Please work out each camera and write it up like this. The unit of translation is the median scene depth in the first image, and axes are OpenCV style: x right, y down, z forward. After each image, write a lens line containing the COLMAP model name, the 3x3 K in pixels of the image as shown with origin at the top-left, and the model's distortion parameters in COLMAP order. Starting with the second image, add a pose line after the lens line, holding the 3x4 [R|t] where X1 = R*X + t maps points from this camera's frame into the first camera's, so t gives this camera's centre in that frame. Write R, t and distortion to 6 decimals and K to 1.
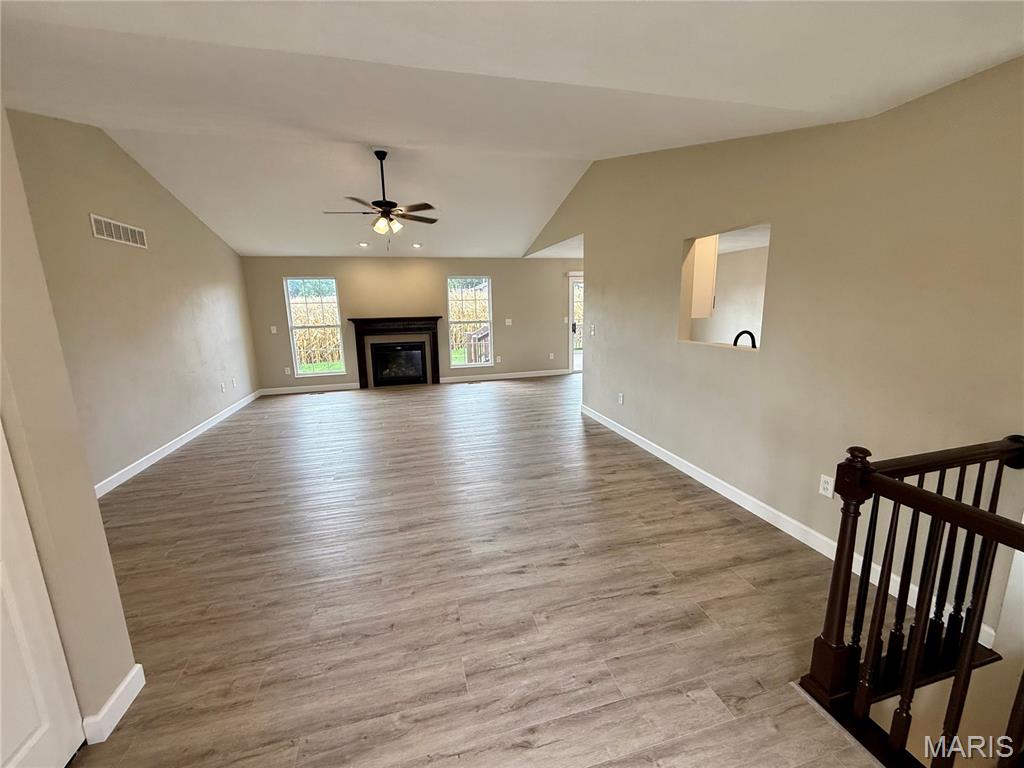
lens RADIAL K [[407.9, 0, 508.9], [0, 407.9, 383.1], [0, 0, 1]] dist [0.000018, 0.000213]
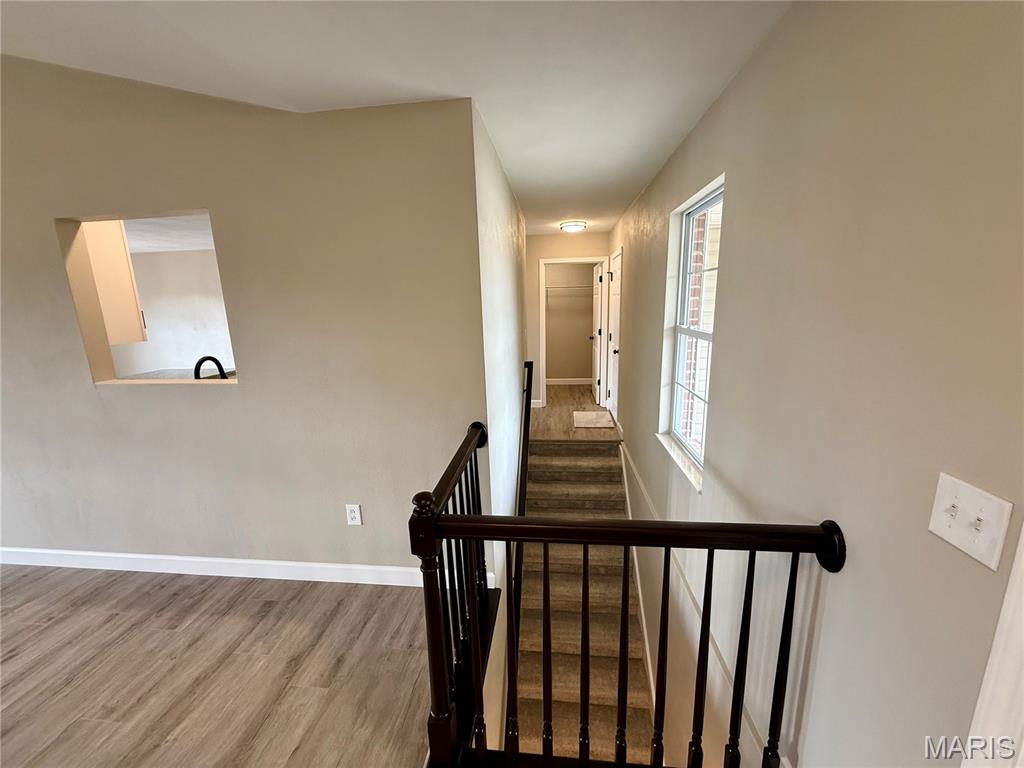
lens RADIAL K [[407.9, 0, 508.9], [0, 407.9, 383.1], [0, 0, 1]] dist [0.000018, 0.000213]
pose [[0.361341, -0.176585, 0.915560, 0.061582], [0.199195, 0.973855, 0.109212, -0.038567], [-0.910908, 0.142912, 0.387068, 0.153311]]
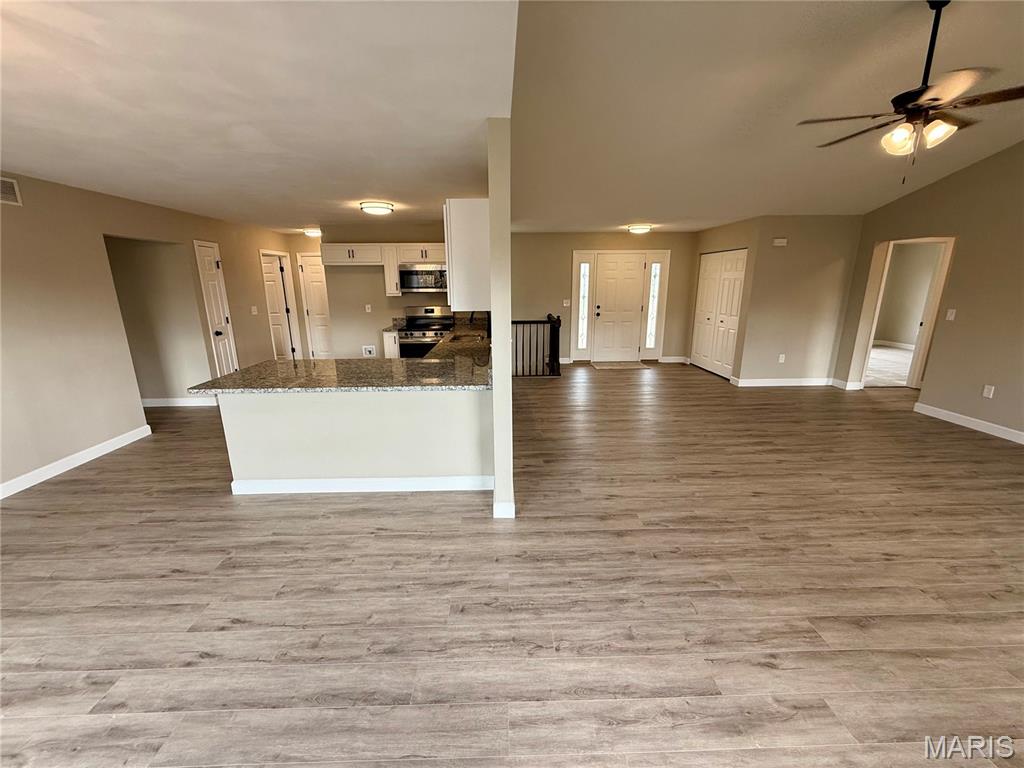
lens RADIAL K [[405.6, 0, 510.4], [0, 405.6, 385.5], [0, 0, 1]] dist [-0.001051, 0.000162]
pose [[-0.973850, -0.027327, 0.225542, 0.103778], [0.071895, 0.904654, 0.420039, -0.361135], [-0.215516, 0.425270, -0.879032, 1.793603]]
